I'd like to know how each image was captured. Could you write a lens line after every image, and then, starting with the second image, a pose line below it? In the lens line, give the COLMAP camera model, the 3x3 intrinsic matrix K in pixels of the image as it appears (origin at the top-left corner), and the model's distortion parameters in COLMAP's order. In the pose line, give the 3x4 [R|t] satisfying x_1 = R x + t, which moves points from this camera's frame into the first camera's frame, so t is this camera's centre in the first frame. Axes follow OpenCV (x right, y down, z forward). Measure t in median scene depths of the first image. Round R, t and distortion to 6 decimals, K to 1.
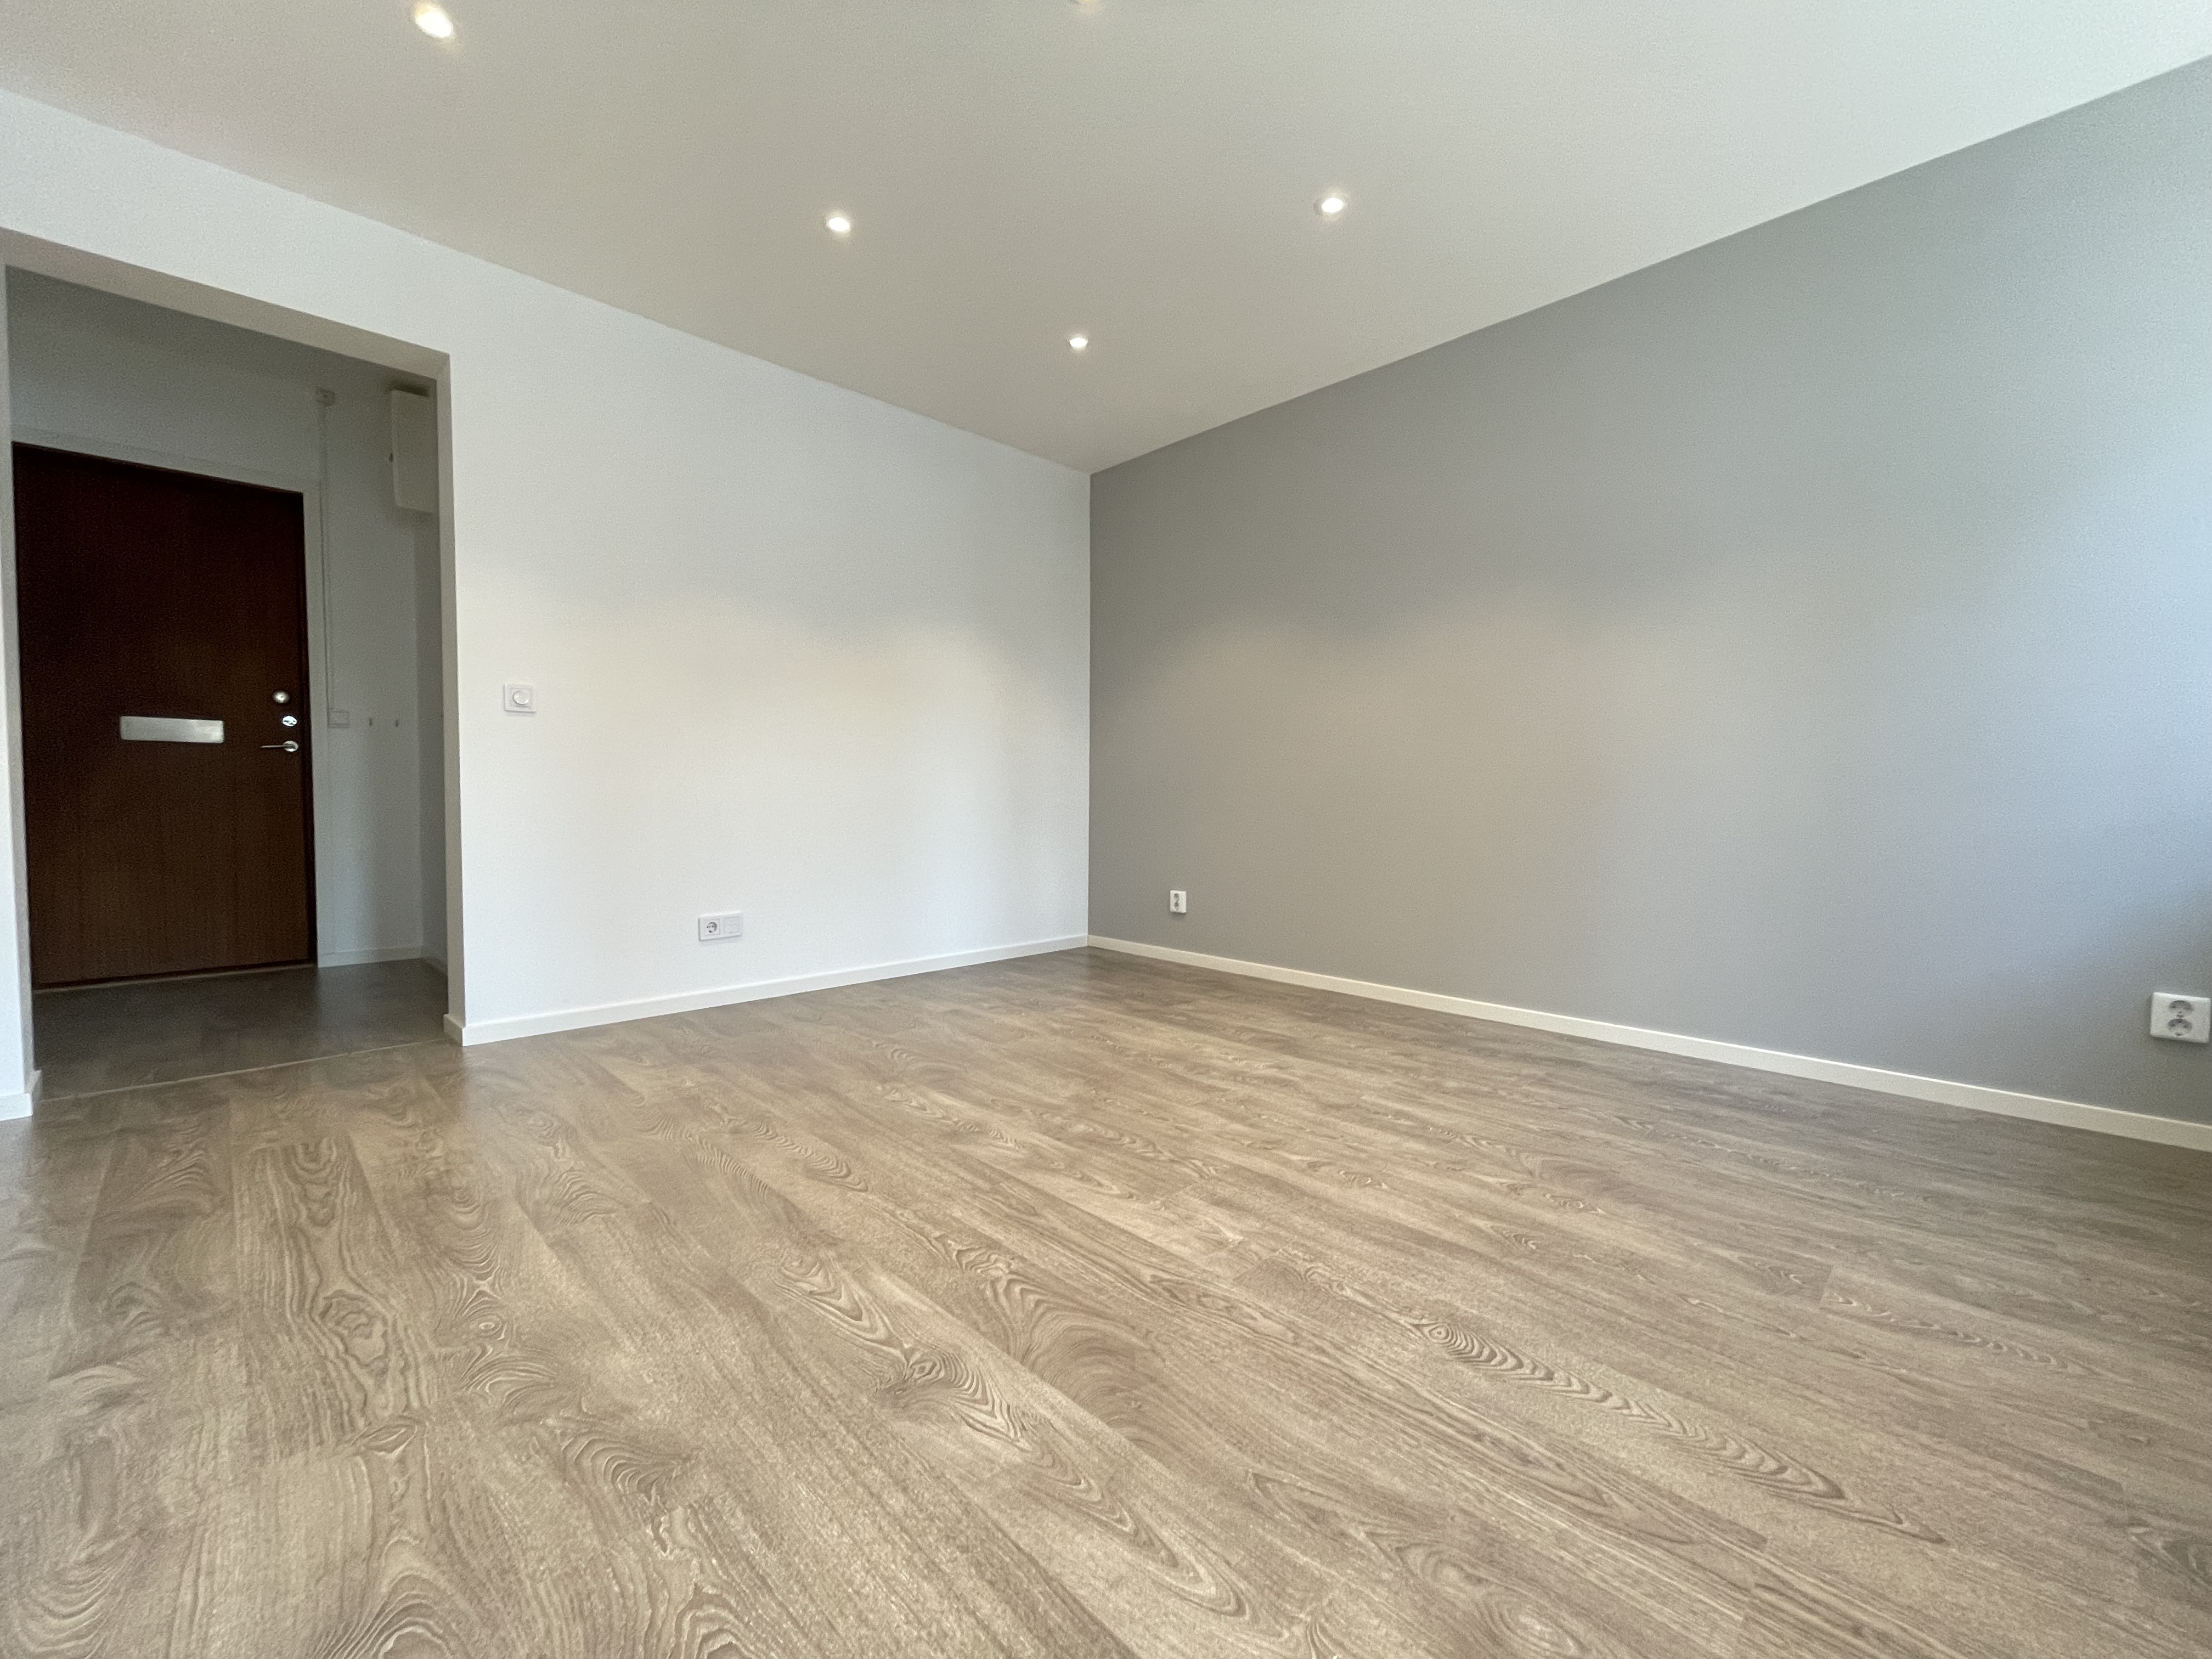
lens RADIAL K [[895.9, 0, 1099.3], [0, 895.9, 827.2], [0, 0, 1]] dist [0.001517, 0.000272]
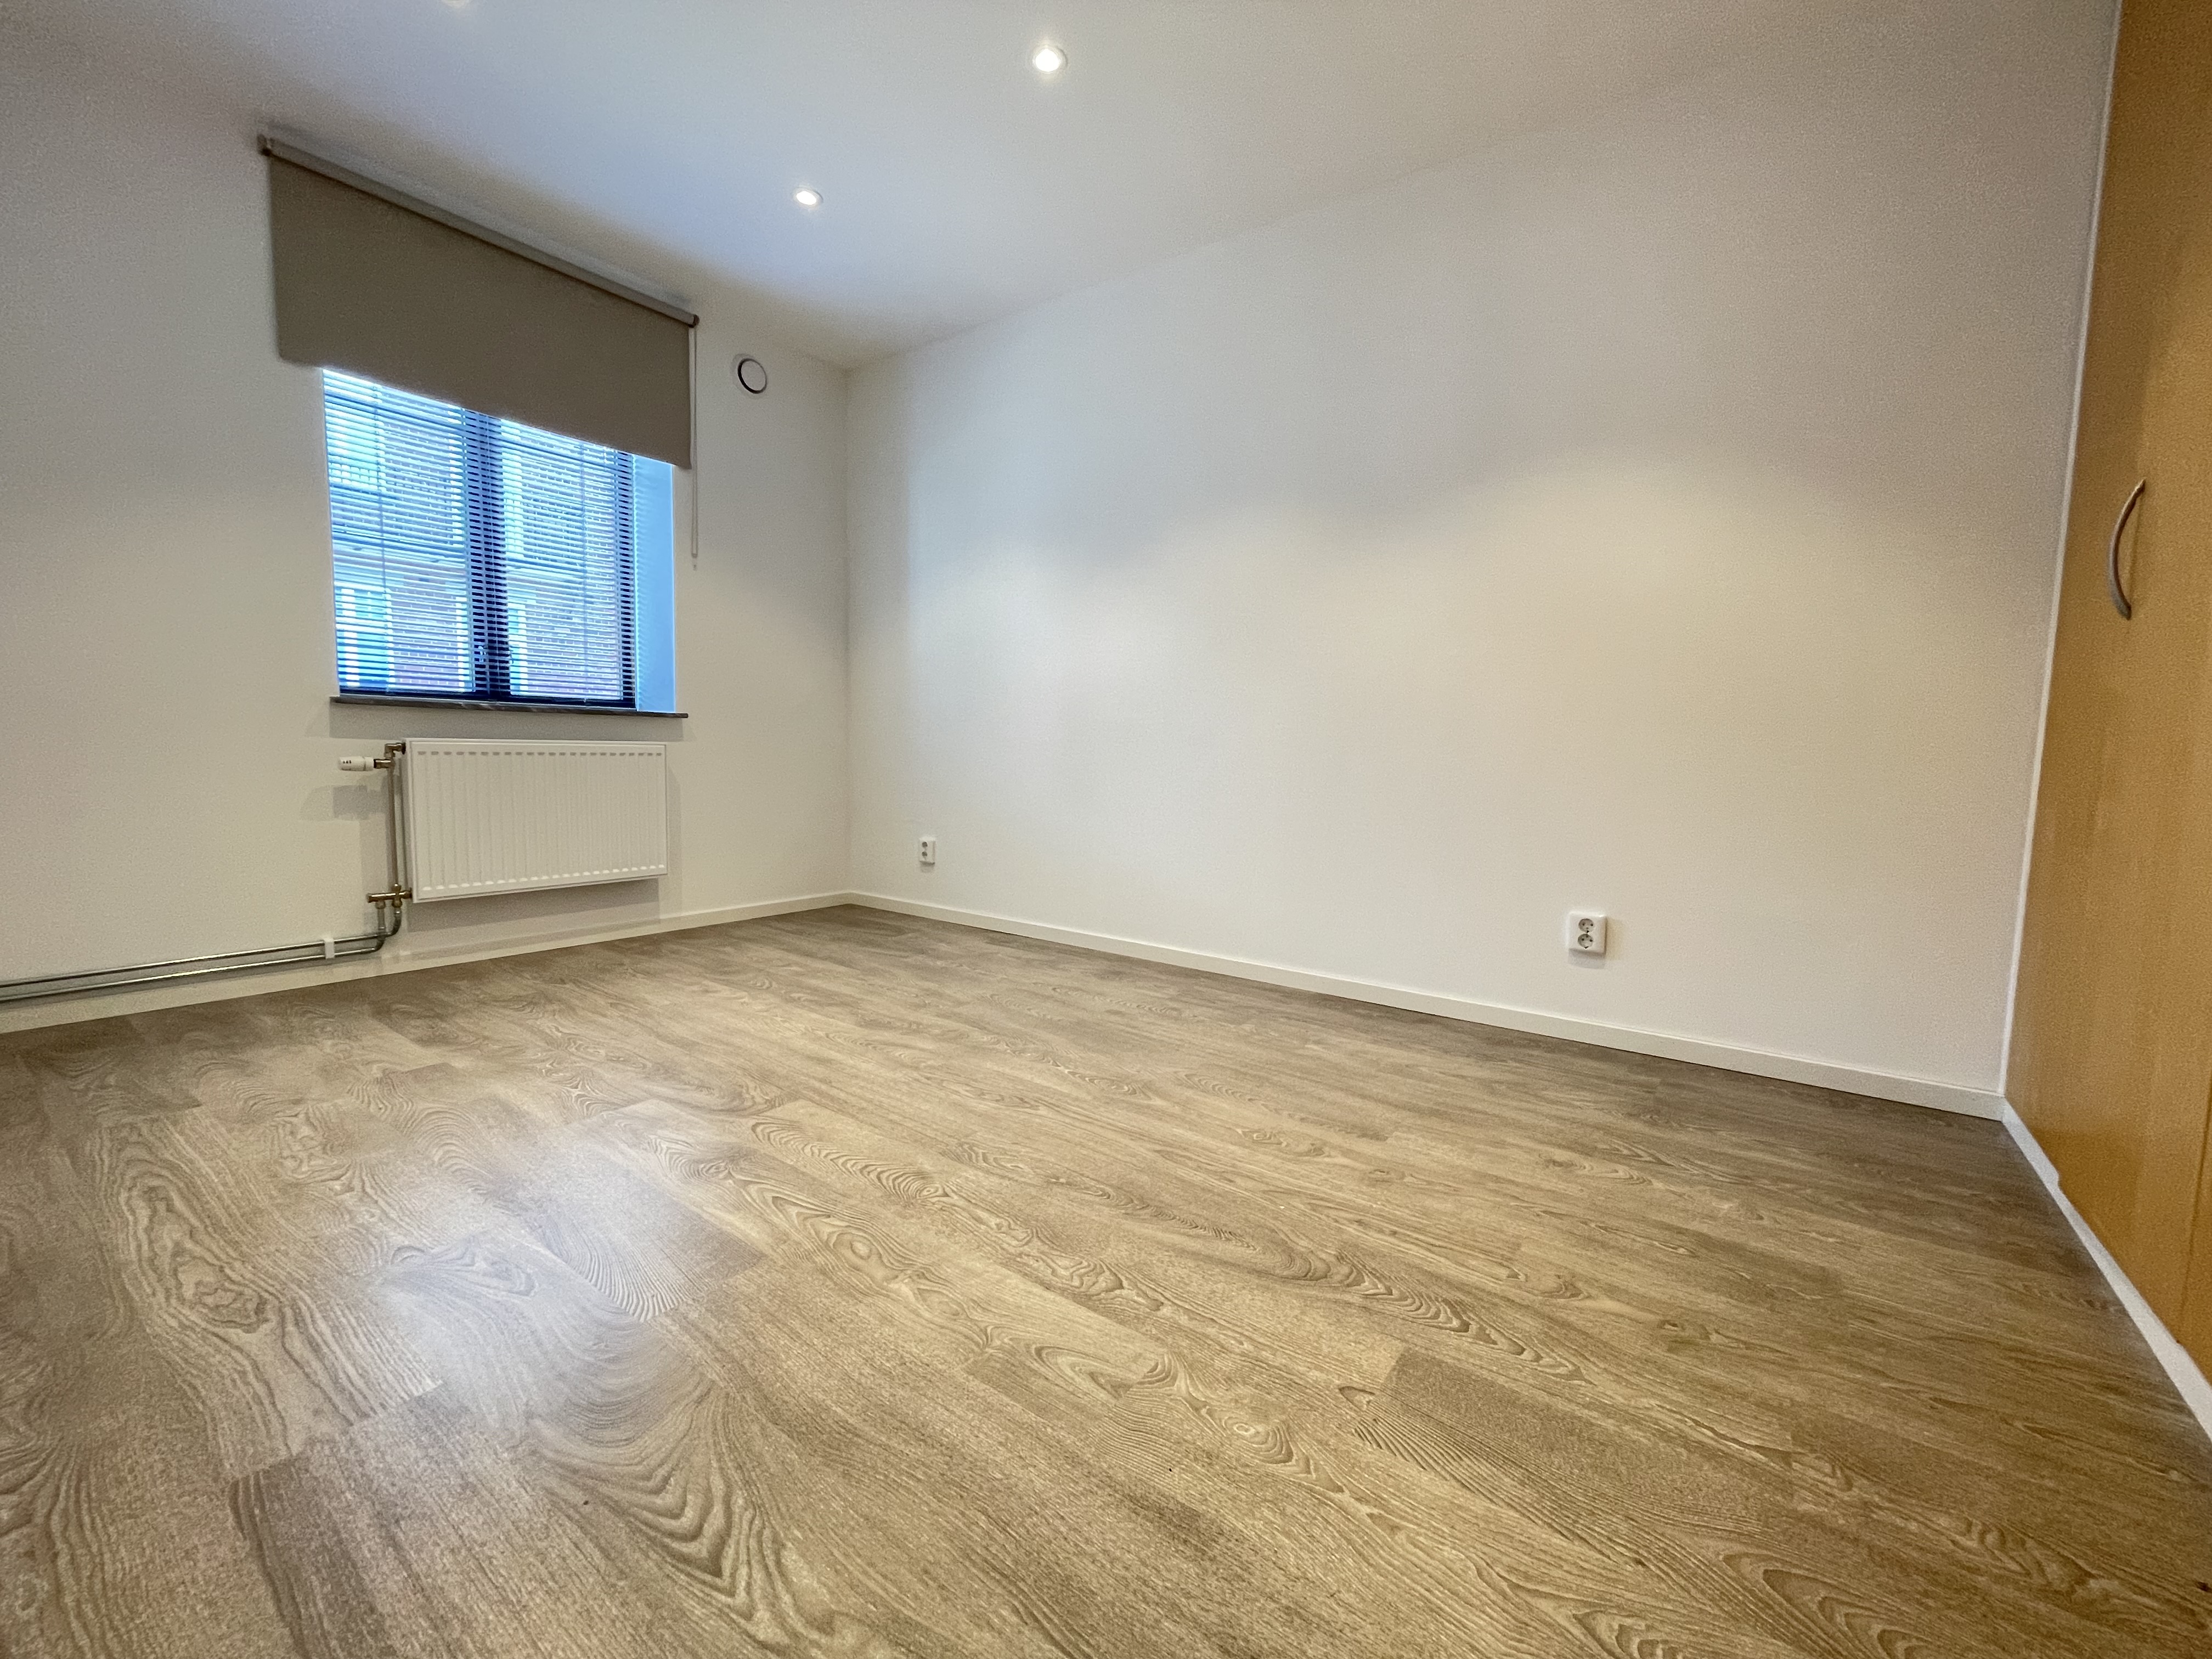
lens RADIAL K [[895.9, 0, 1101.6], [0, 895.9, 824.8], [0, 0, 1]] dist [0.001517, 0.000272]
pose [[-0.987204, 0.007682, -0.159278, 0.110264], [-0.014742, 0.990165, 0.139127, -0.066955], [0.158780, 0.139694, -0.977381, 1.947968]]
